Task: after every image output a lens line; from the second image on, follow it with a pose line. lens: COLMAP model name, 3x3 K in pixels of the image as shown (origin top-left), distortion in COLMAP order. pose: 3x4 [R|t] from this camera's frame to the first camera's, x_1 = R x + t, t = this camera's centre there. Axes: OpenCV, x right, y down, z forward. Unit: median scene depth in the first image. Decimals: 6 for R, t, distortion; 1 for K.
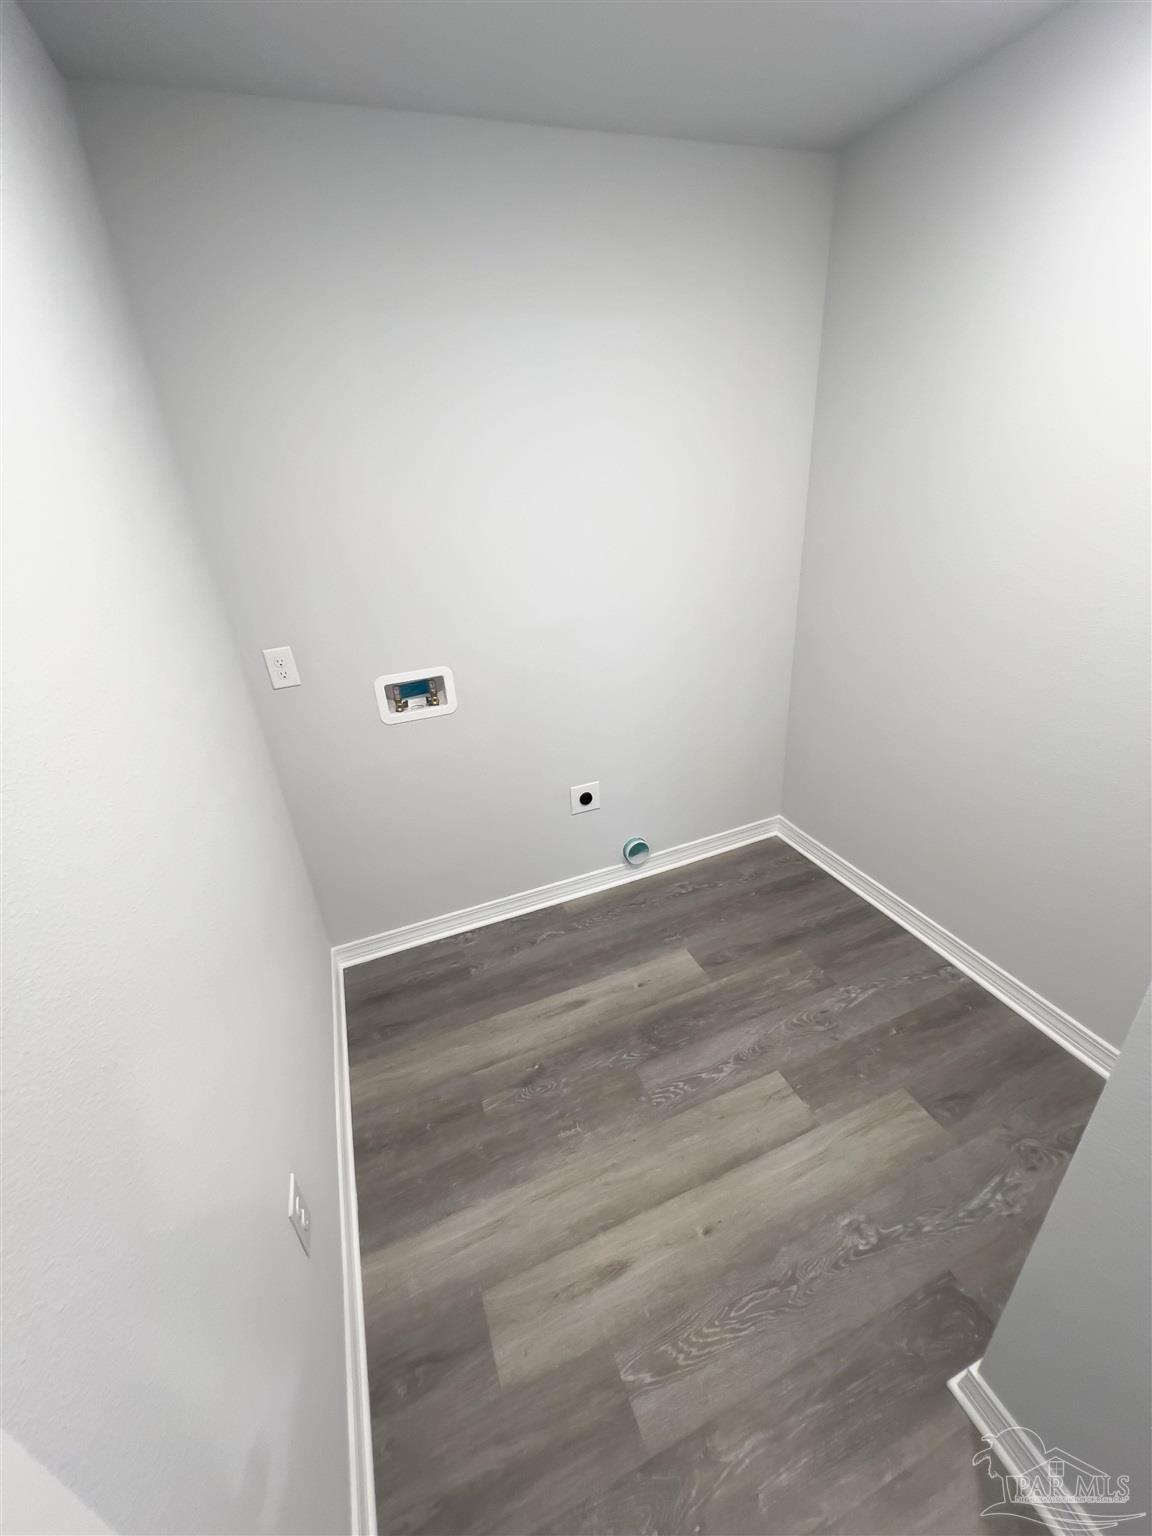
lens RADIAL K [[614.3, 0, 576.0], [0, 614.3, 768.2], [0, 0, 1]] dist [-0.001384, -0.000027]
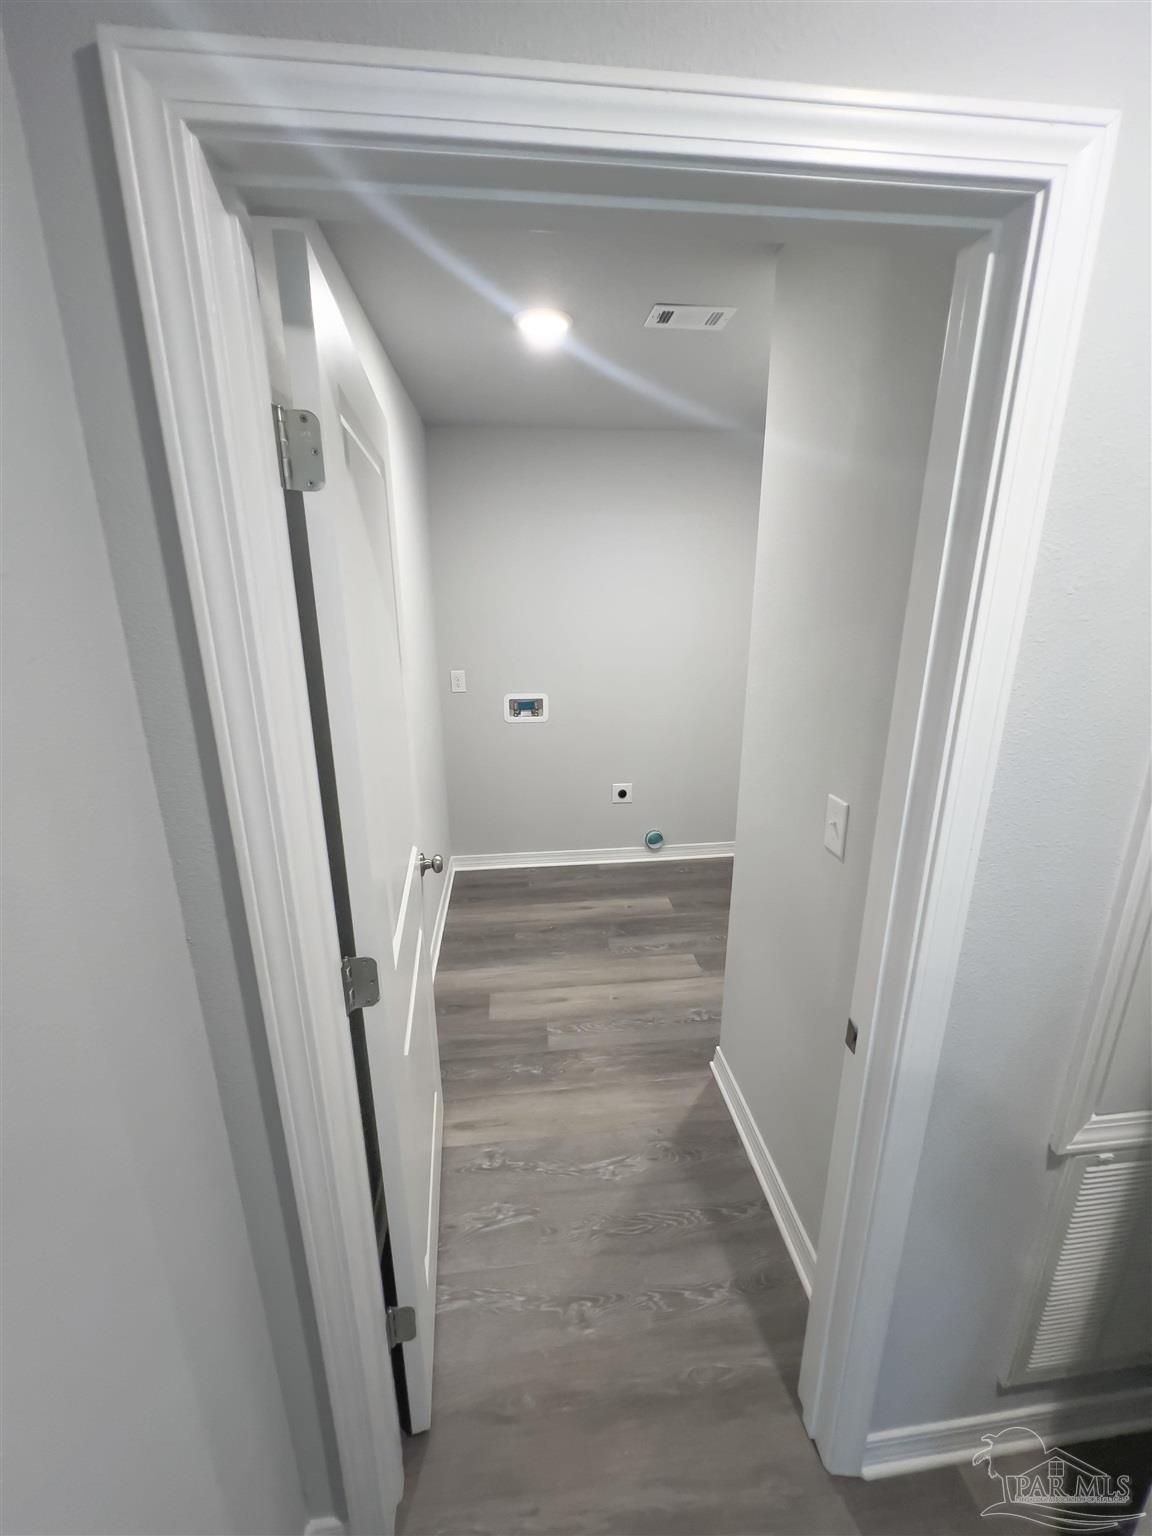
lens RADIAL K [[614.3, 0, 579.9], [0, 614.3, 767.4], [0, 0, 1]] dist [-0.001384, -0.000027]
pose [[0.964034, 0.138495, -0.226841, 0.303103], [-0.172649, 0.975223, -0.138318, 0.259212], [0.202064, 0.172507, 0.964060, -0.610707]]
